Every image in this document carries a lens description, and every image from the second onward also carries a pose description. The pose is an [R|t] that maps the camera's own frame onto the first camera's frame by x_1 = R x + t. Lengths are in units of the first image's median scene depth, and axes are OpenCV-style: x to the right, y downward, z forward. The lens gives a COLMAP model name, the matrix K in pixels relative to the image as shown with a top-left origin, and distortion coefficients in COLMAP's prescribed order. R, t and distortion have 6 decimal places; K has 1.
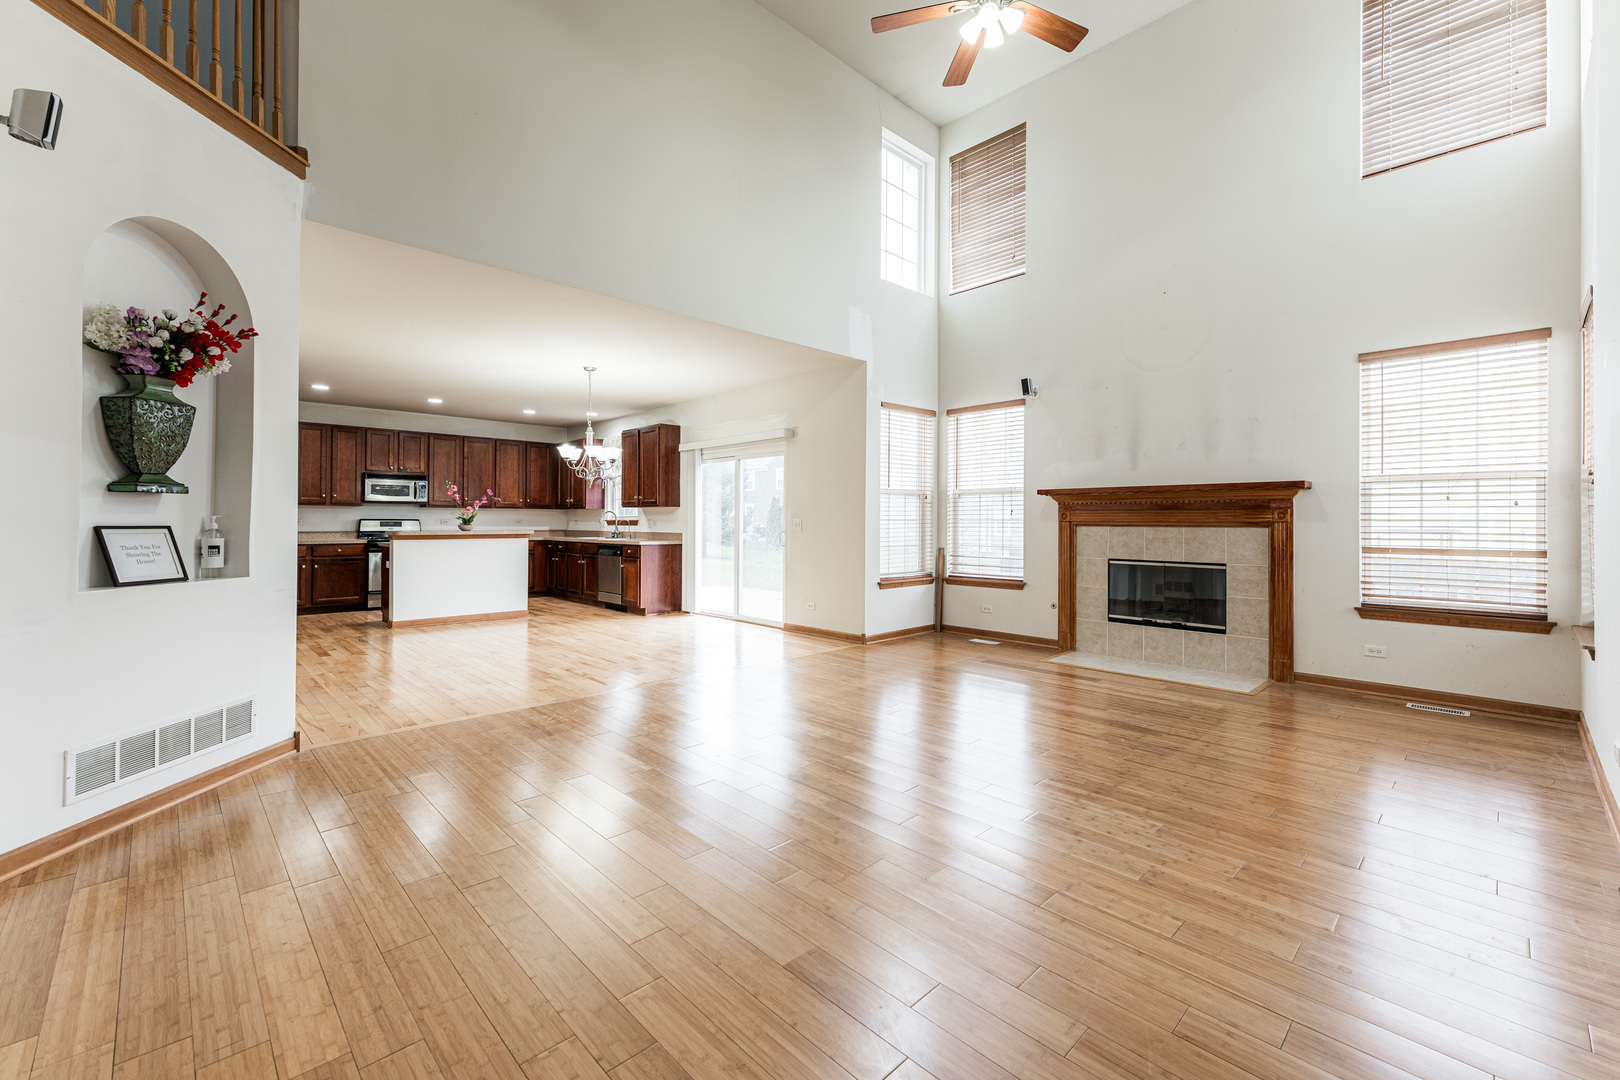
lens RADIAL K [[671.4, 0, 808.1], [0, 671.4, 517.6], [0, 0, 1]] dist [0.001522, 0.000284]
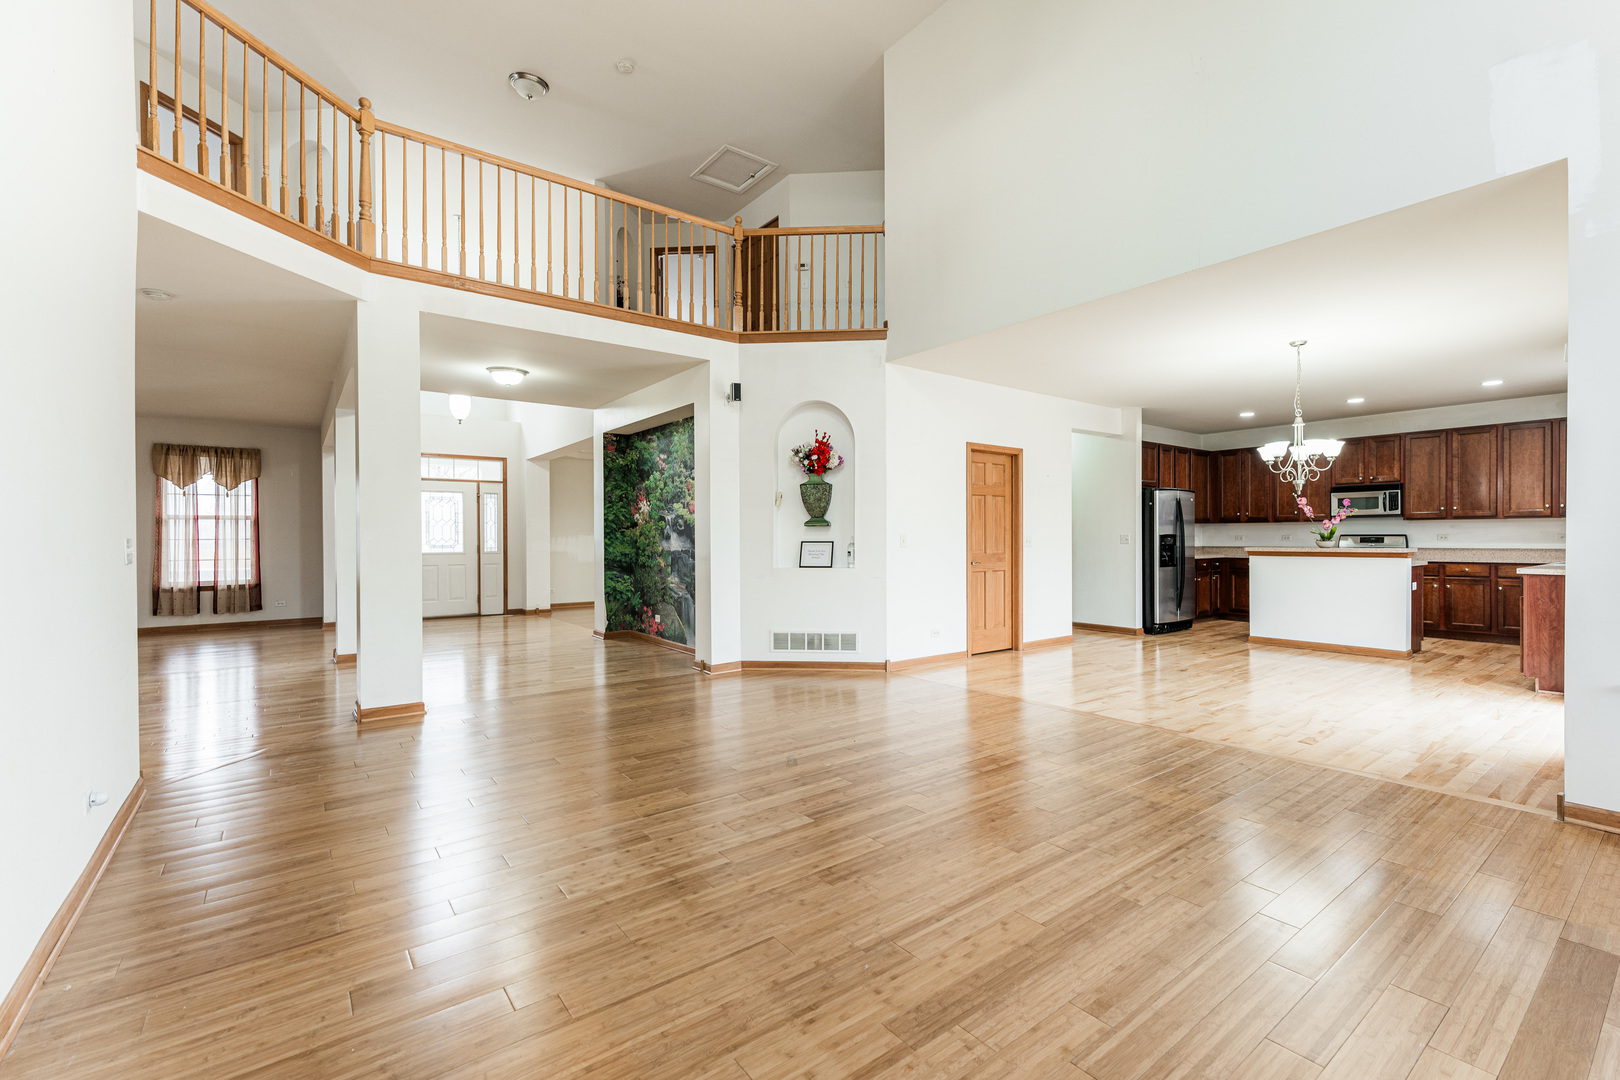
lens RADIAL K [[717.6, 0, 884.9], [0, 717.6, 540.6], [0, 0, 1]] dist [-0.000374, -0.000233]
pose [[-0.070675, 0.002137, -0.997497, 0.464255], [0.009330, 0.999955, 0.001481, 0.003093], [0.997456, -0.009202, -0.070692, 0.485839]]
